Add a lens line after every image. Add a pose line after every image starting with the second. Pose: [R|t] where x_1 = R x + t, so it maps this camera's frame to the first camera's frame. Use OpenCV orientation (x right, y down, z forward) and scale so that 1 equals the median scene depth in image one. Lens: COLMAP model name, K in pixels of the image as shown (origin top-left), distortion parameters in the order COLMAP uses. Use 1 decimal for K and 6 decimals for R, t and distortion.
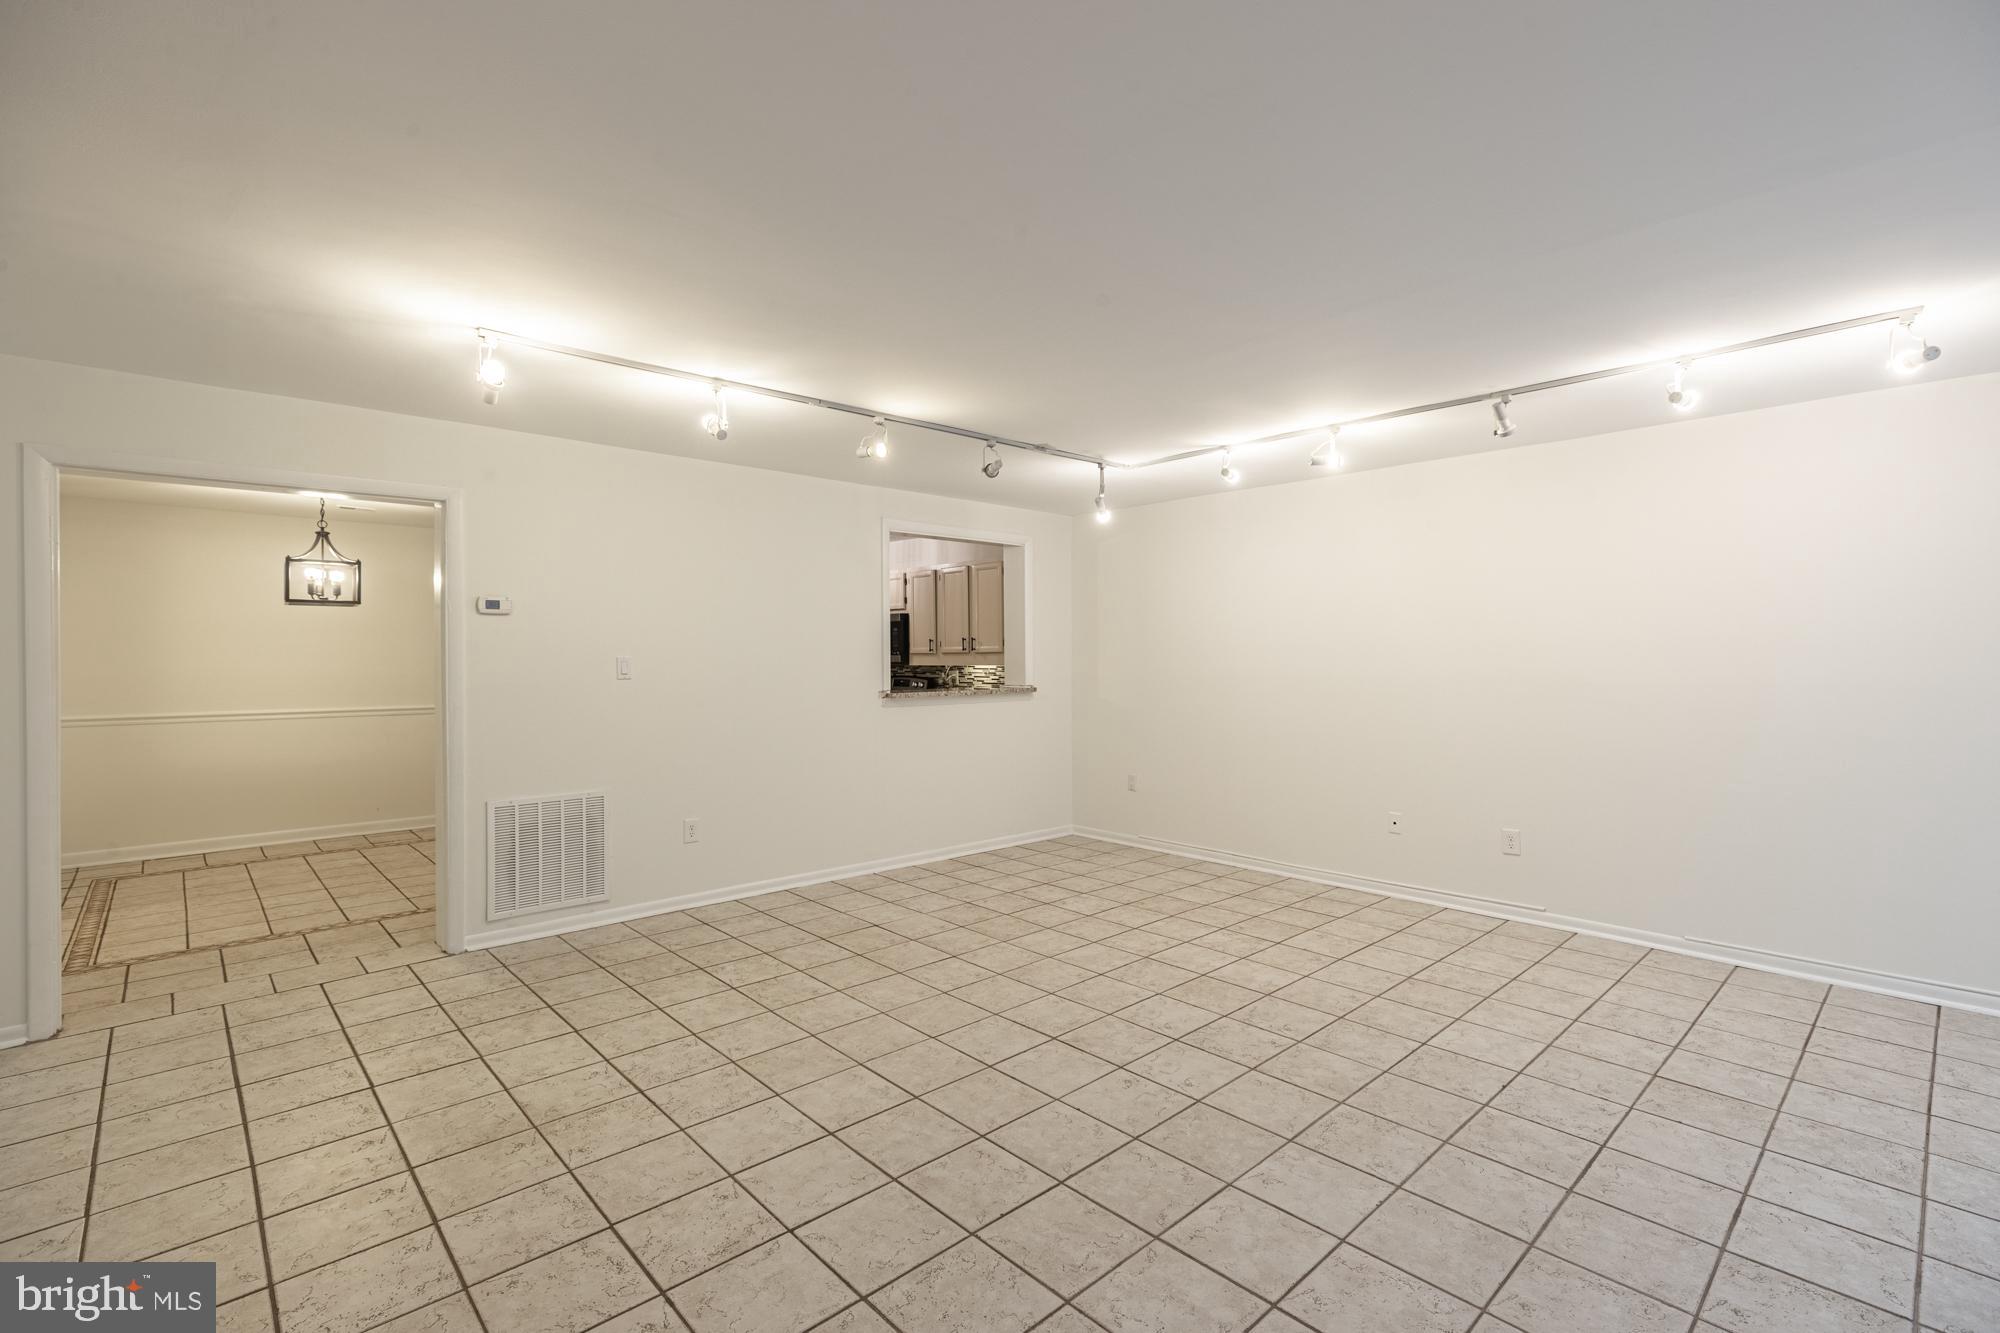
lens RADIAL K [[900.5, 0, 1008.4], [0, 900.5, 666.7], [0, 0, 1]] dist [-0.005828, 0.001301]
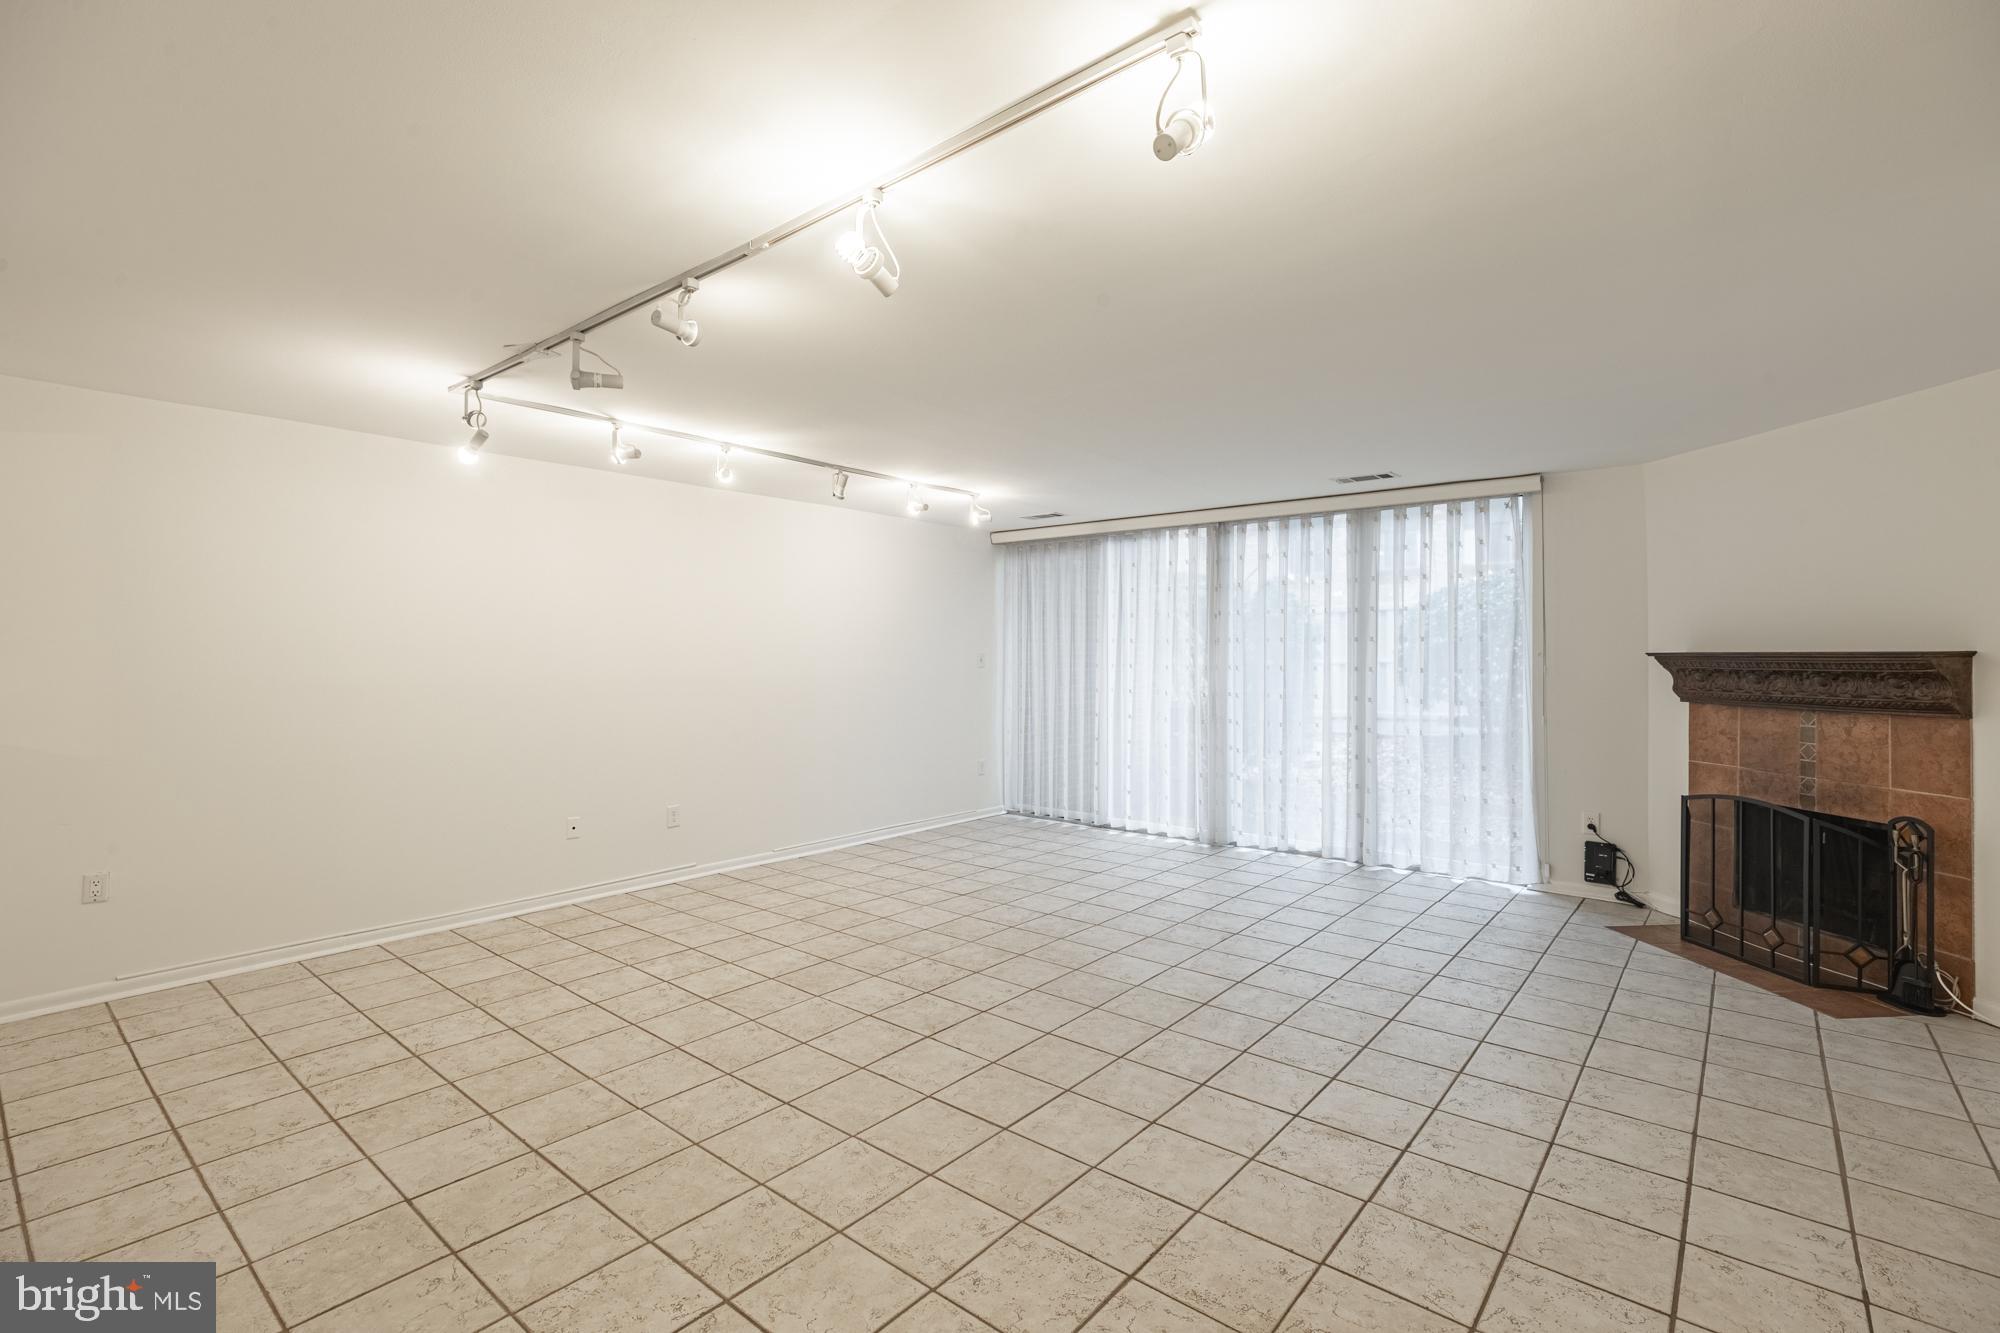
lens RADIAL K [[900.5, 0, 1001.9], [0, 900.5, 659.5], [0, 0, 1]] dist [-0.005828, 0.001301]
pose [[-0.119176, -0.001053, 0.992873, -0.774647], [0.012751, 0.999915, 0.002591, -0.009002], [-0.992791, 0.012969, -0.119152, 0.834496]]
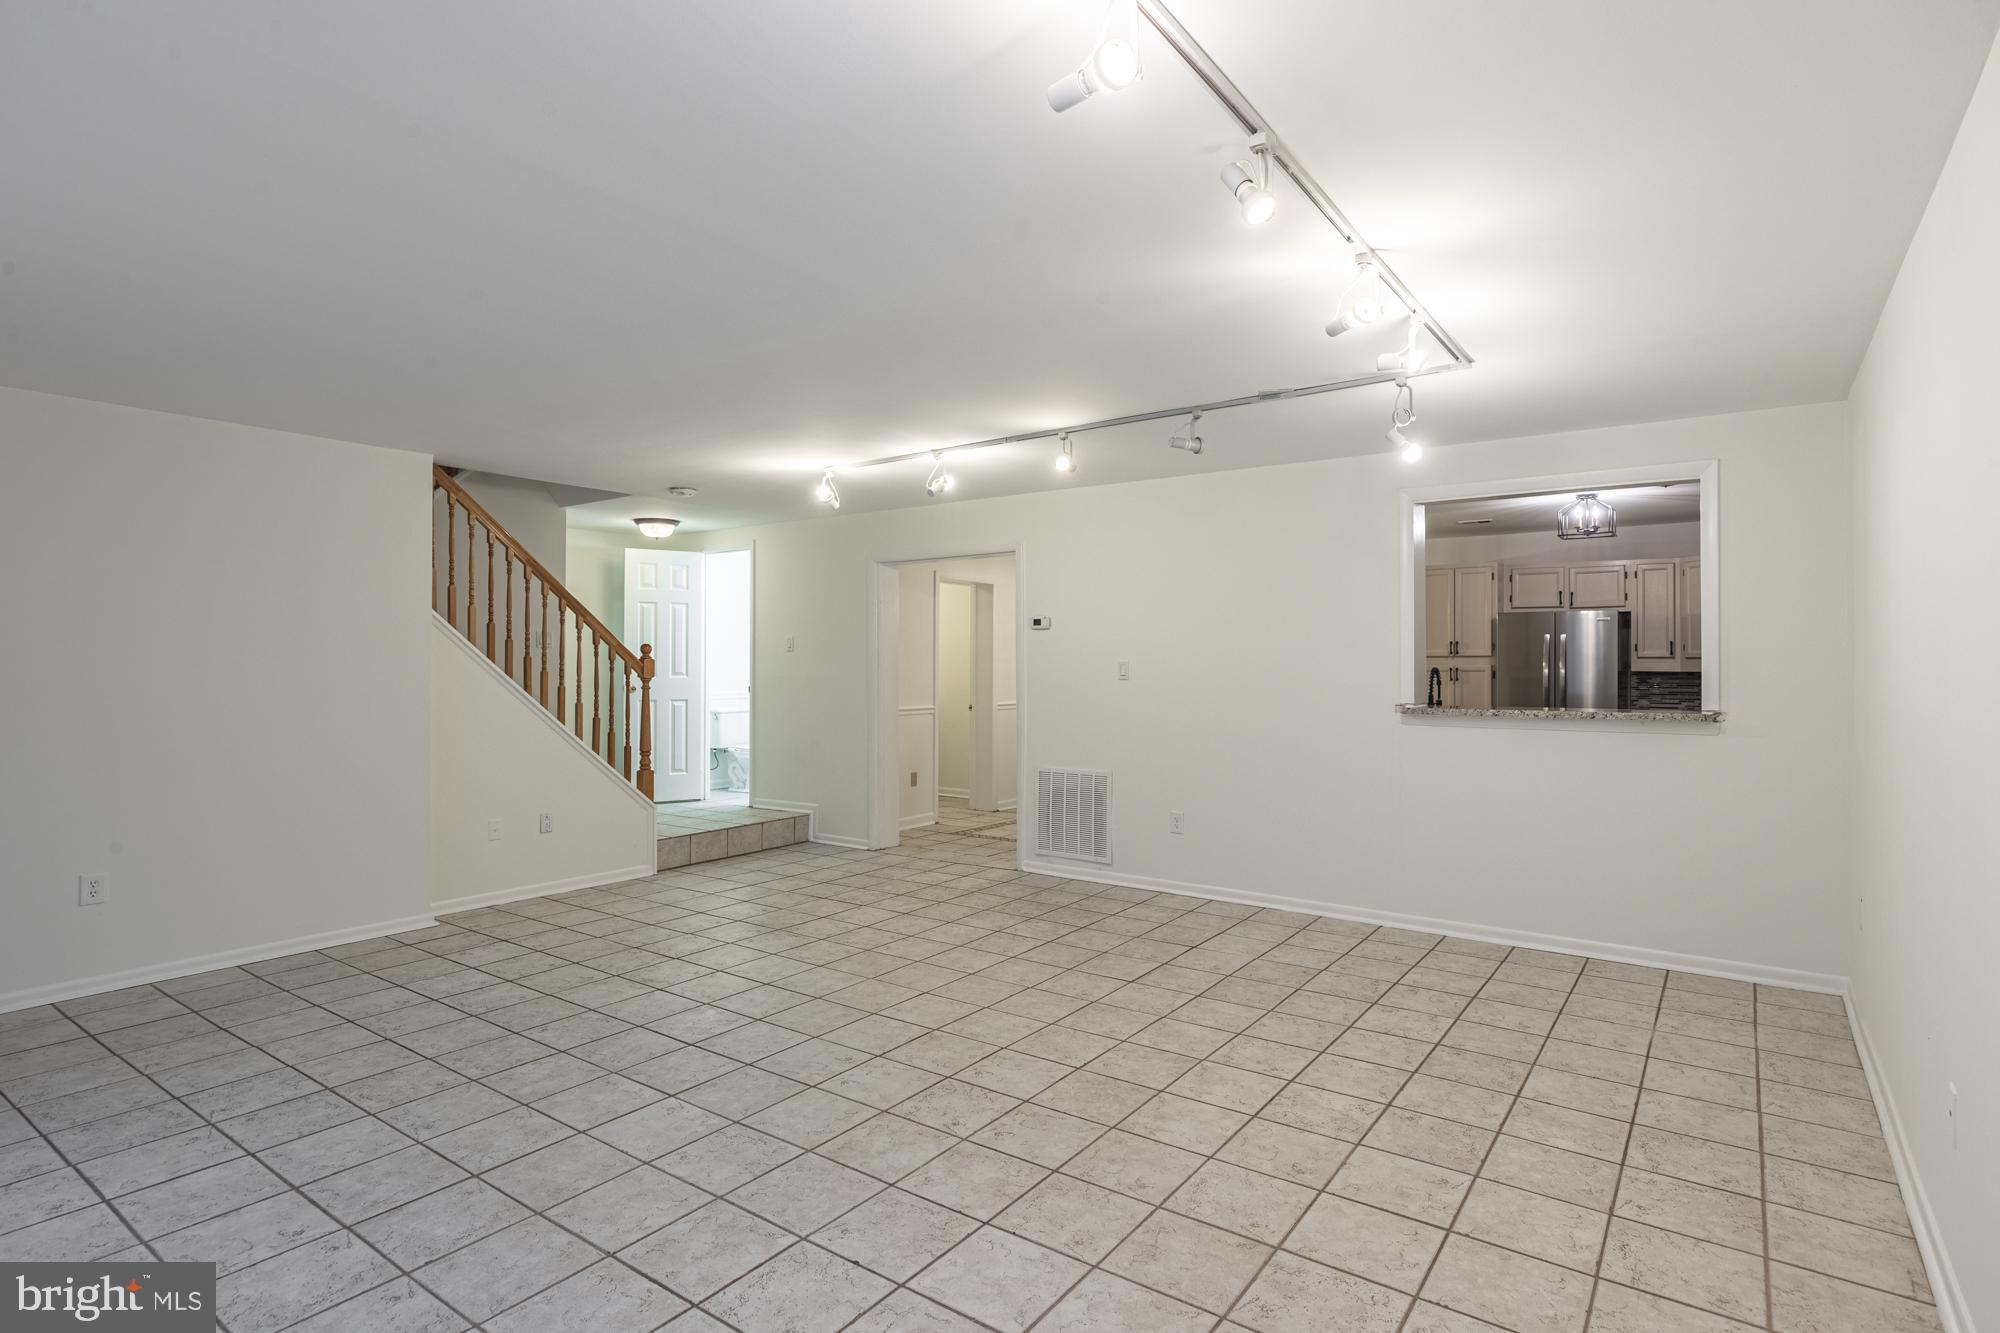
lens RADIAL K [[1022.7, 0, 1003.5], [0, 1022.7, 660.9], [0, 0, 1]] dist [-0.011505, 0.000325]
pose [[0.186988, 0.001691, -0.982361, 0.984653], [-0.011605, 0.999933, -0.000488, -0.009081], [0.982294, 0.011491, 0.186995, 0.688999]]
